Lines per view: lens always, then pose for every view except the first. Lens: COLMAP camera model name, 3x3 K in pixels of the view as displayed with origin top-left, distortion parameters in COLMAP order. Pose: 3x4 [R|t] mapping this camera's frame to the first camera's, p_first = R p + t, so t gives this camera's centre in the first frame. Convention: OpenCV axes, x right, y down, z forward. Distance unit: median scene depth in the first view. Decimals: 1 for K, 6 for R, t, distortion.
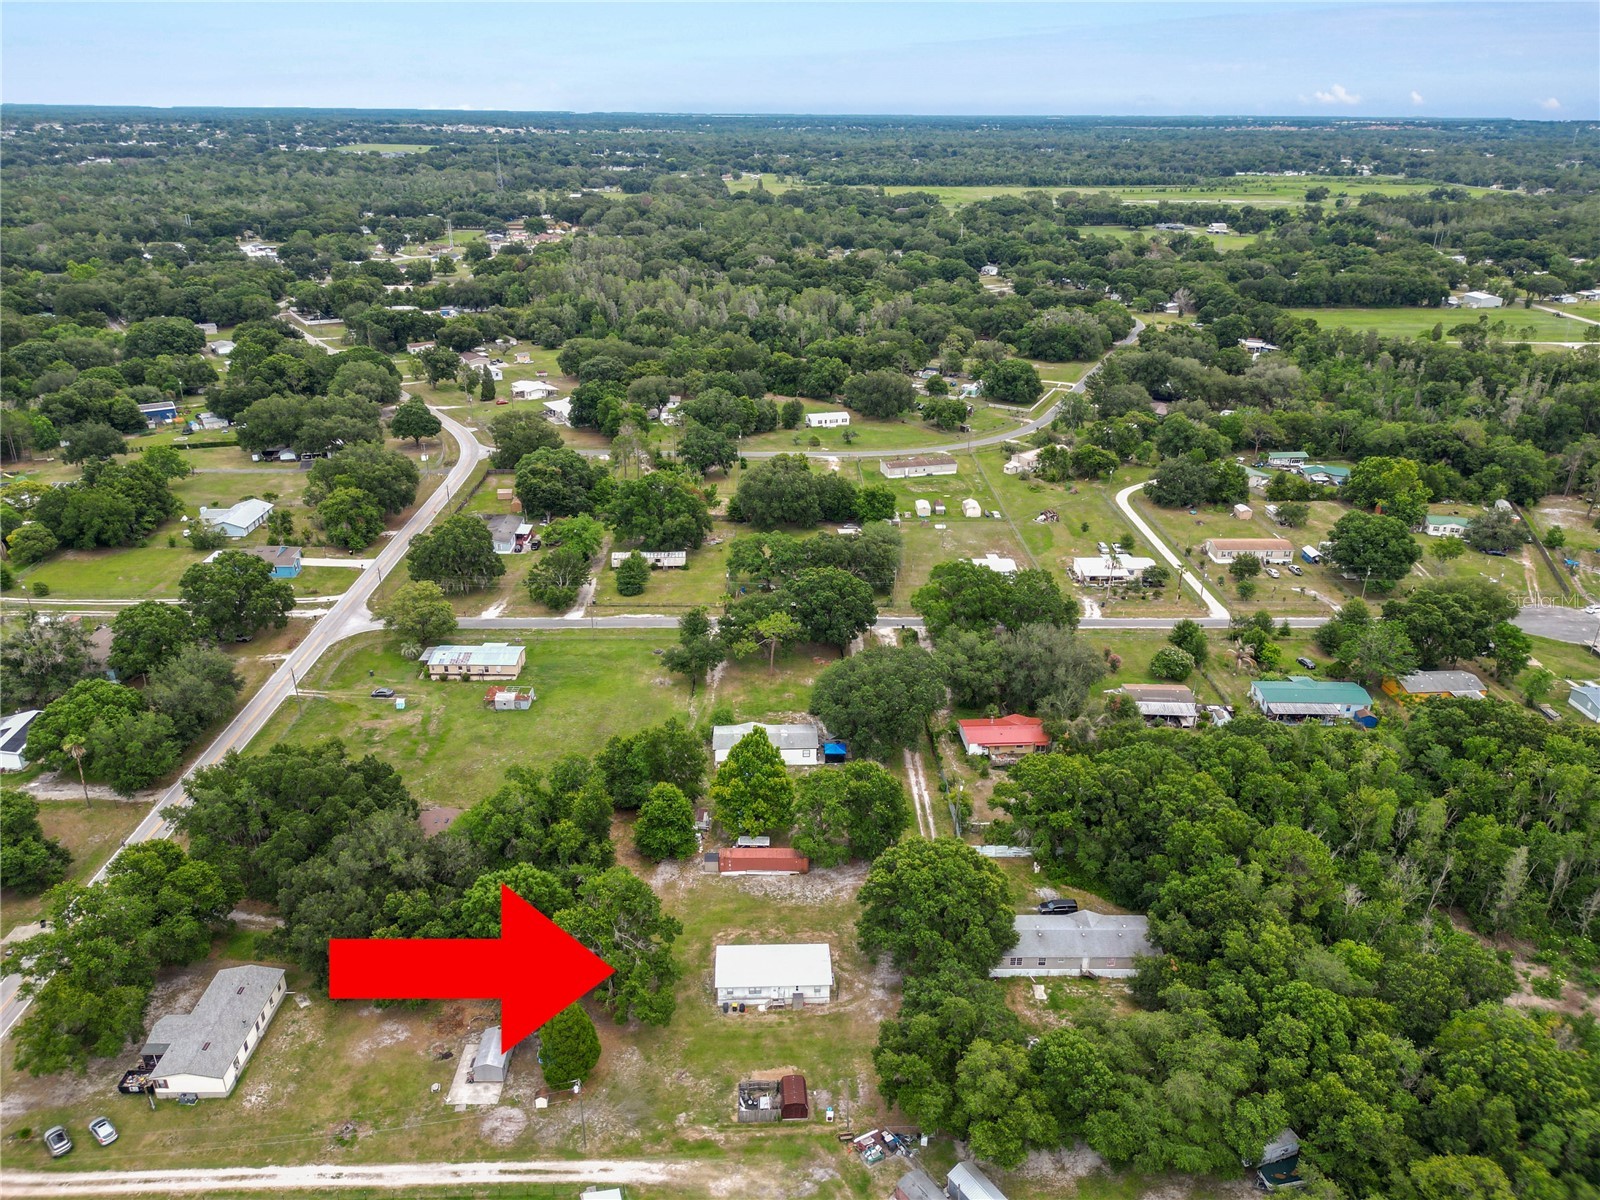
lens RADIAL K [[1117.1, 0, 794.5], [0, 1117.1, 601.9], [0, 0, 1]] dist [0.063010, -0.067318]
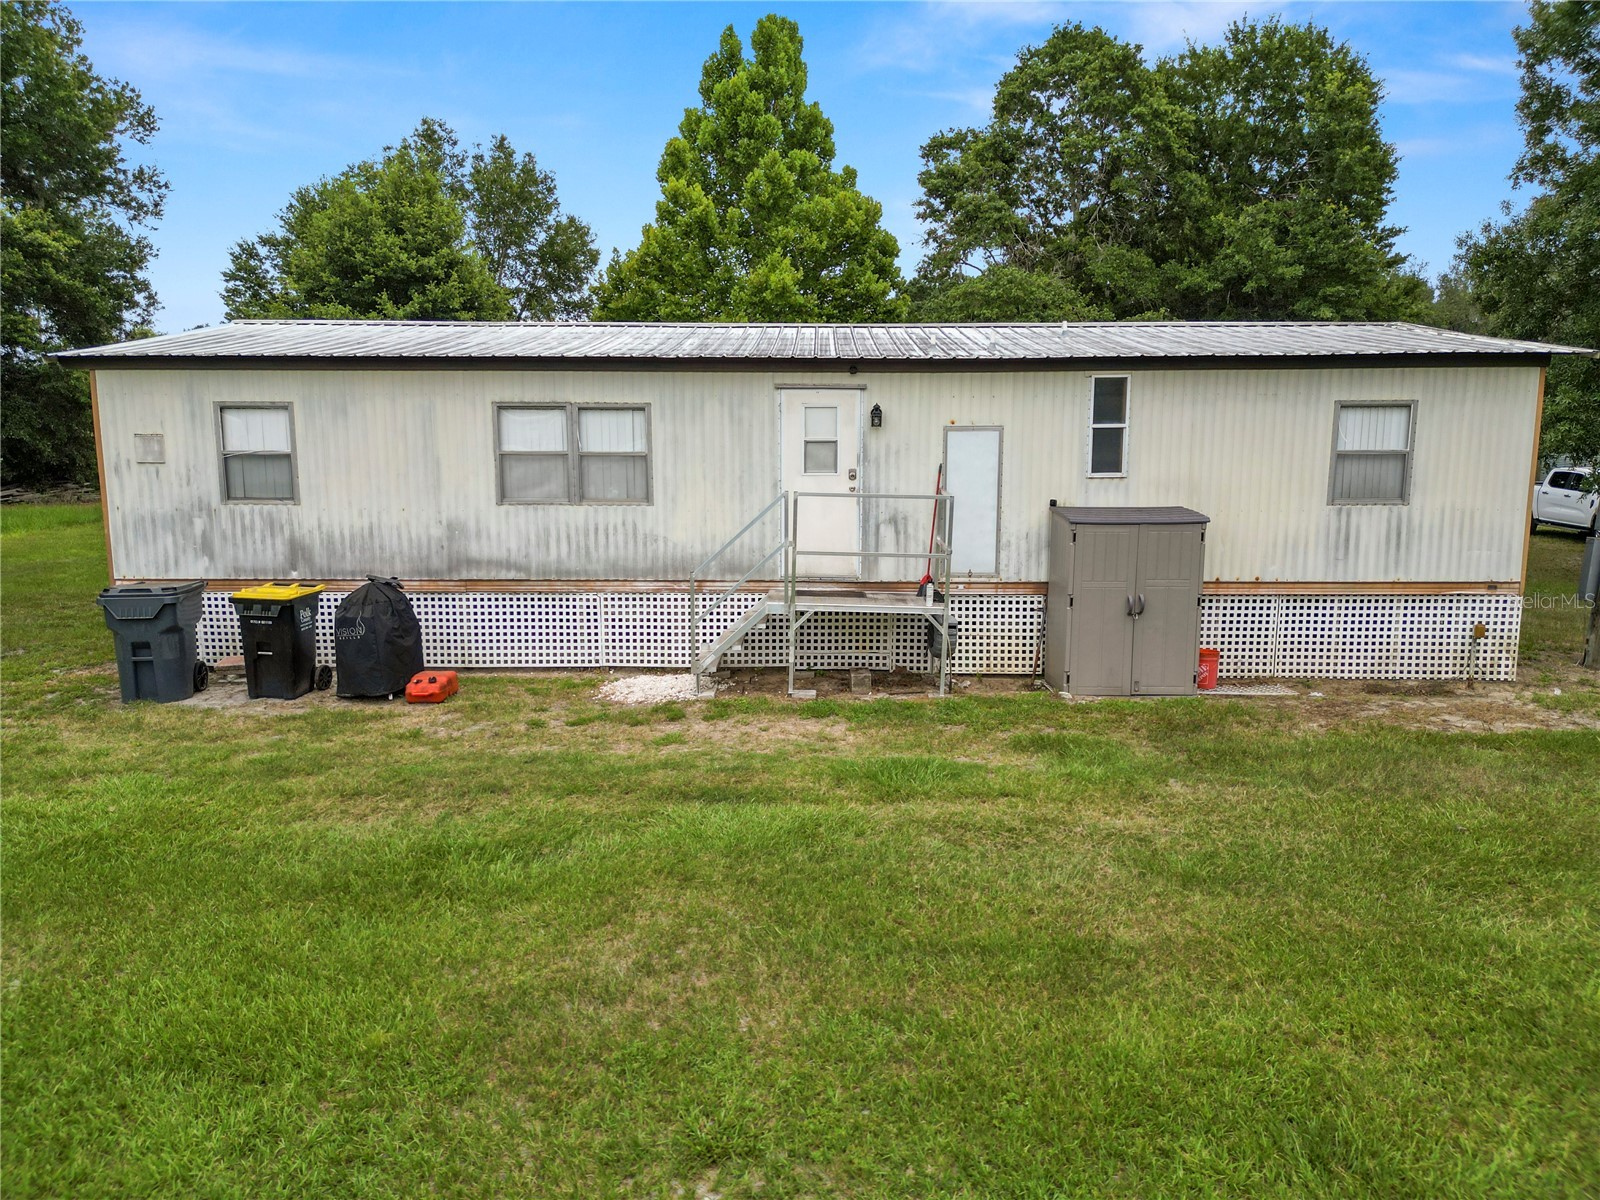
lens RADIAL K [[1117.1, 0, 794.5], [0, 1117.1, 601.9], [0, 0, 1]] dist [0.063010, -0.067318]
pose [[0.998479, 0.006884, -0.054695, -0.014943], [-0.020608, 0.966845, -0.254532, 0.375740], [0.051129, 0.255272, 0.965516, 0.927824]]
